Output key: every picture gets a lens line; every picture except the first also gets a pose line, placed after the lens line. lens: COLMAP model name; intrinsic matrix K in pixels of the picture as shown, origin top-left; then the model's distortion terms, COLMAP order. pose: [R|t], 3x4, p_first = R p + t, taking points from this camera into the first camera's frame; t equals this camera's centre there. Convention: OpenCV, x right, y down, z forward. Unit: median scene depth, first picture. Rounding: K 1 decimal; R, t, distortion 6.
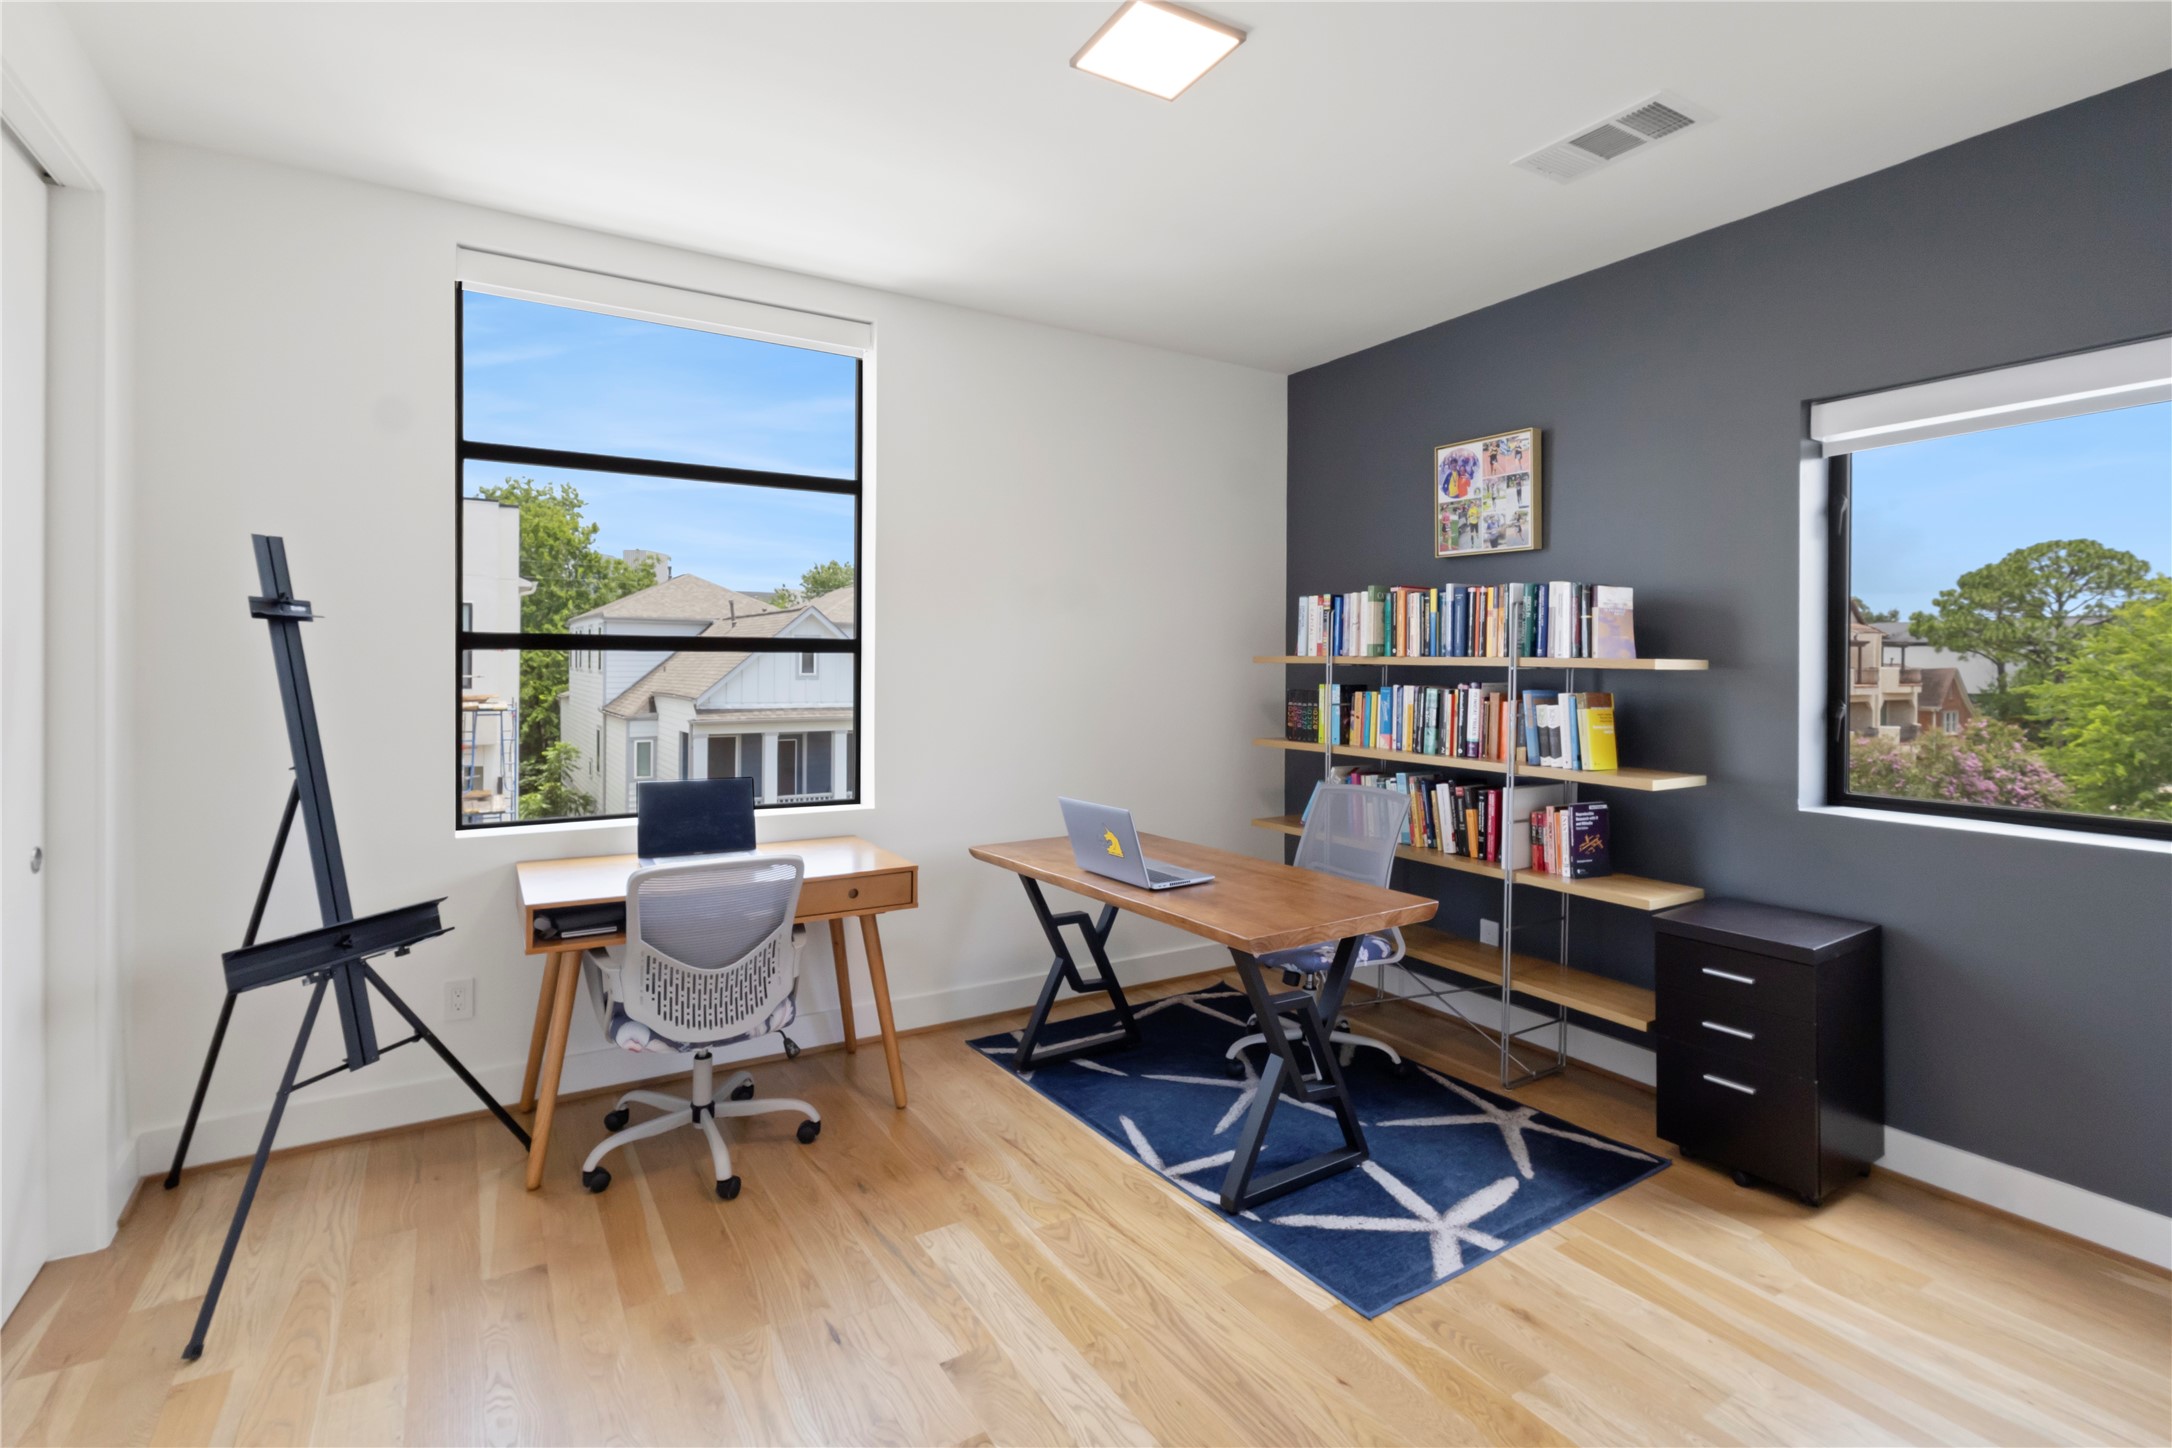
lens RADIAL K [[1016.2, 0, 1083.5], [0, 1016.2, 711.9], [0, 0, 1]] dist [0.005702, -0.001930]
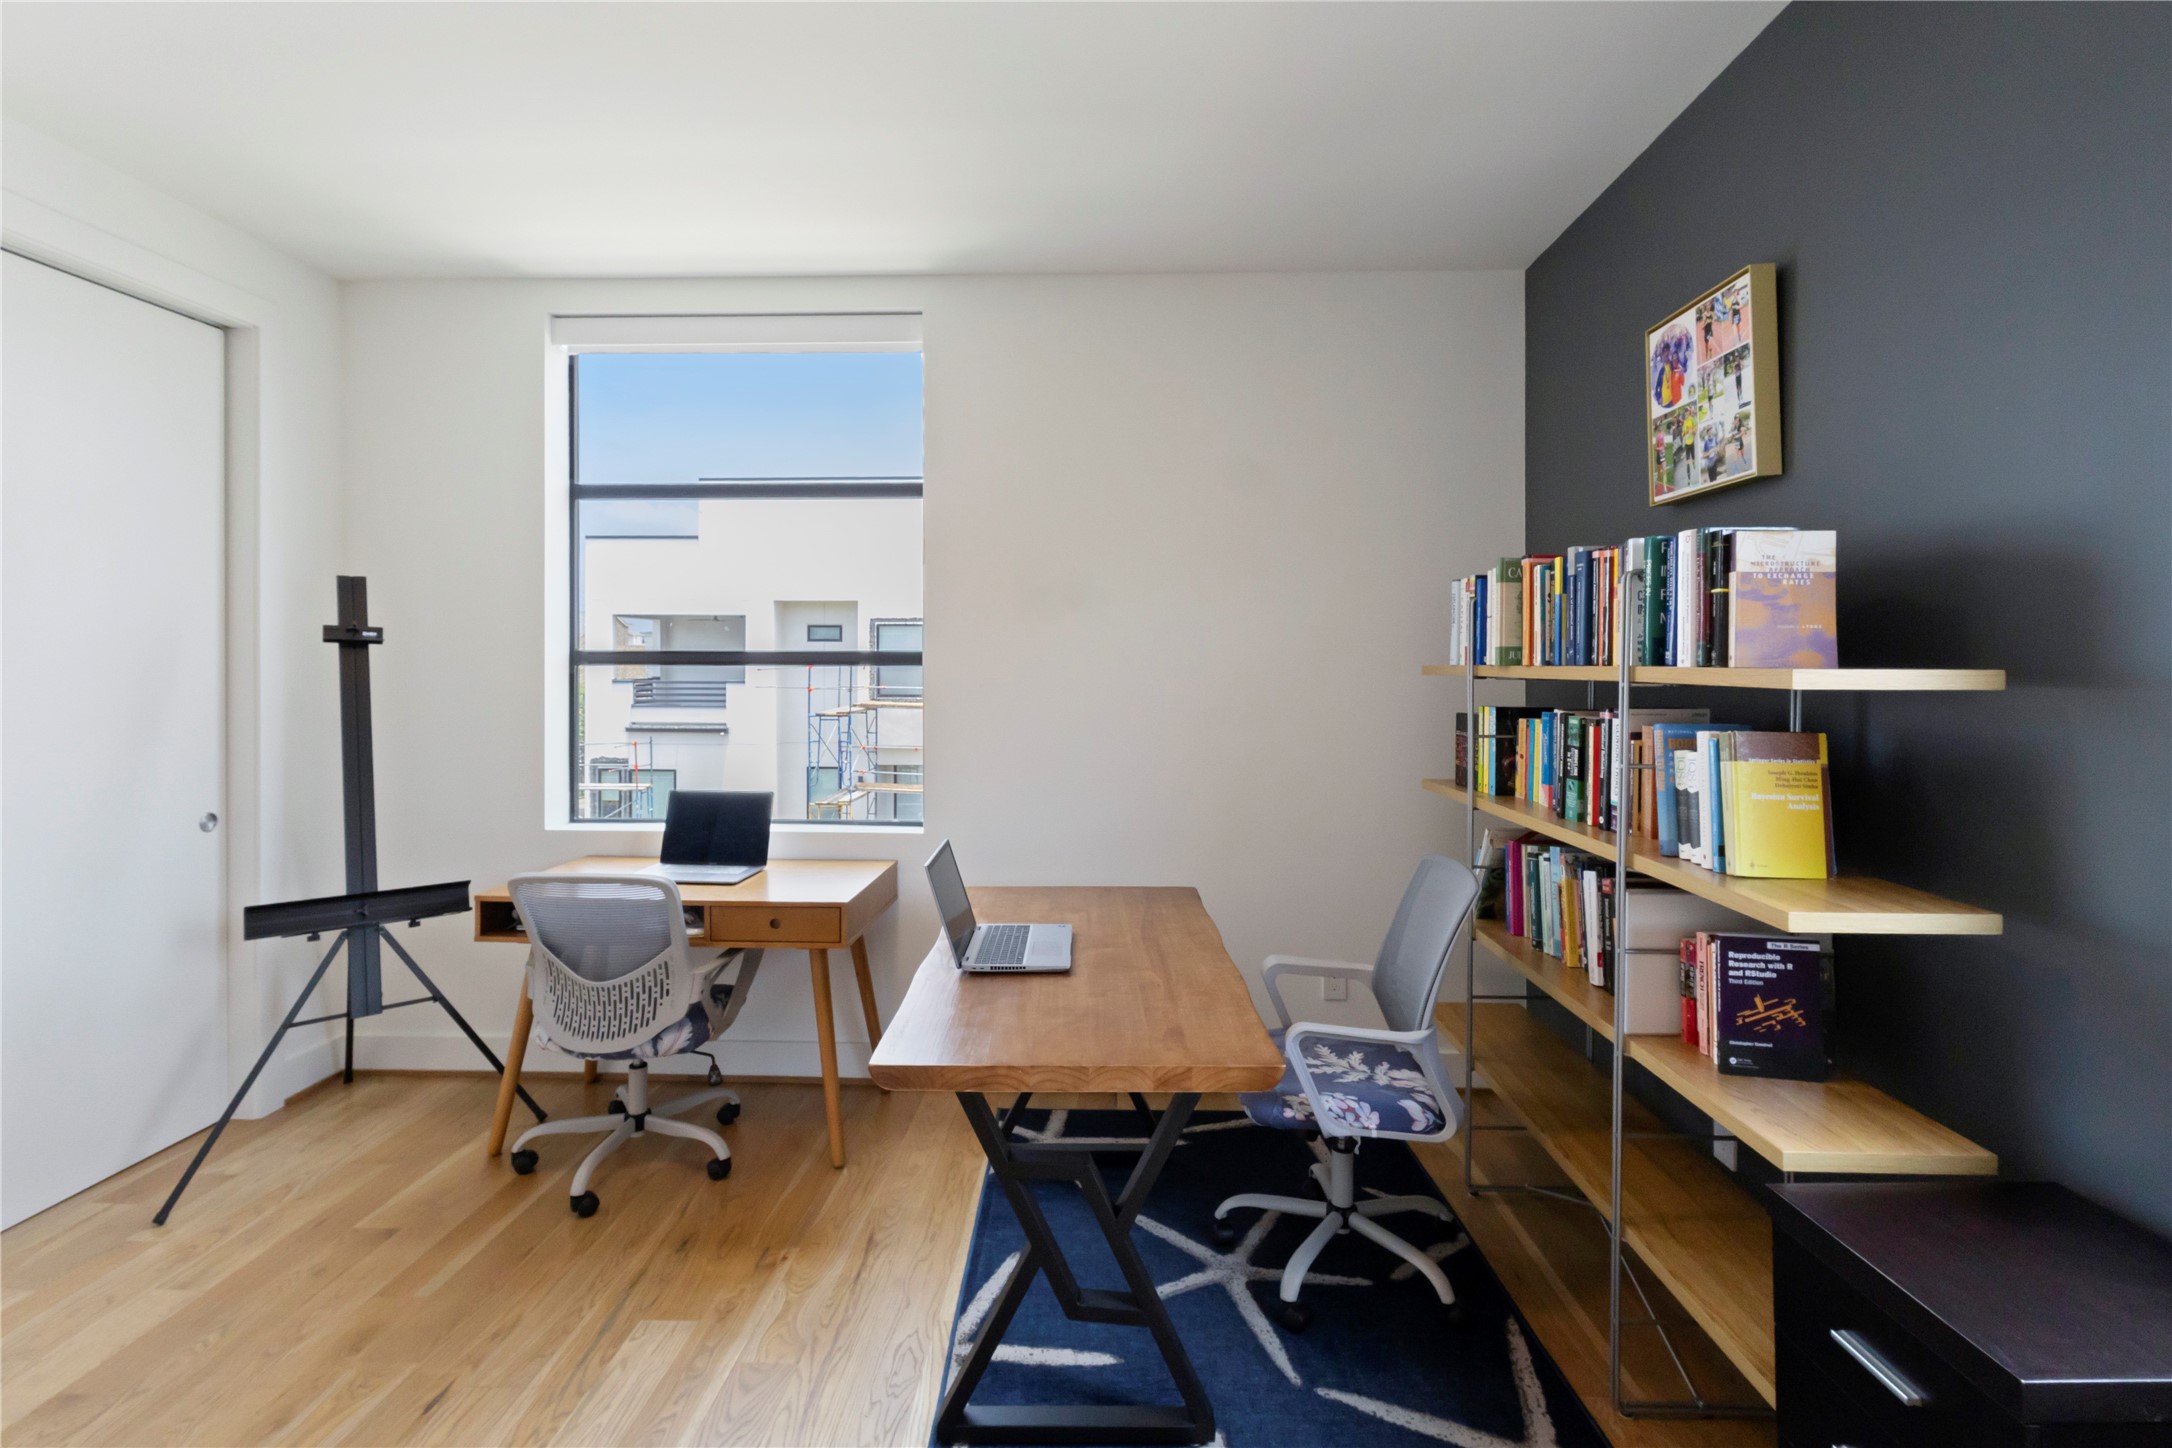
lens RADIAL K [[1016.2, 0, 1086.7], [0, 1016.2, 702.5], [0, 0, 1]] dist [0.005702, -0.001930]
pose [[0.833097, 0.013518, -0.552962, 0.496600], [-0.023722, 0.999655, -0.011303, -0.019405], [0.552618, 0.022534, 0.833130, 0.354050]]
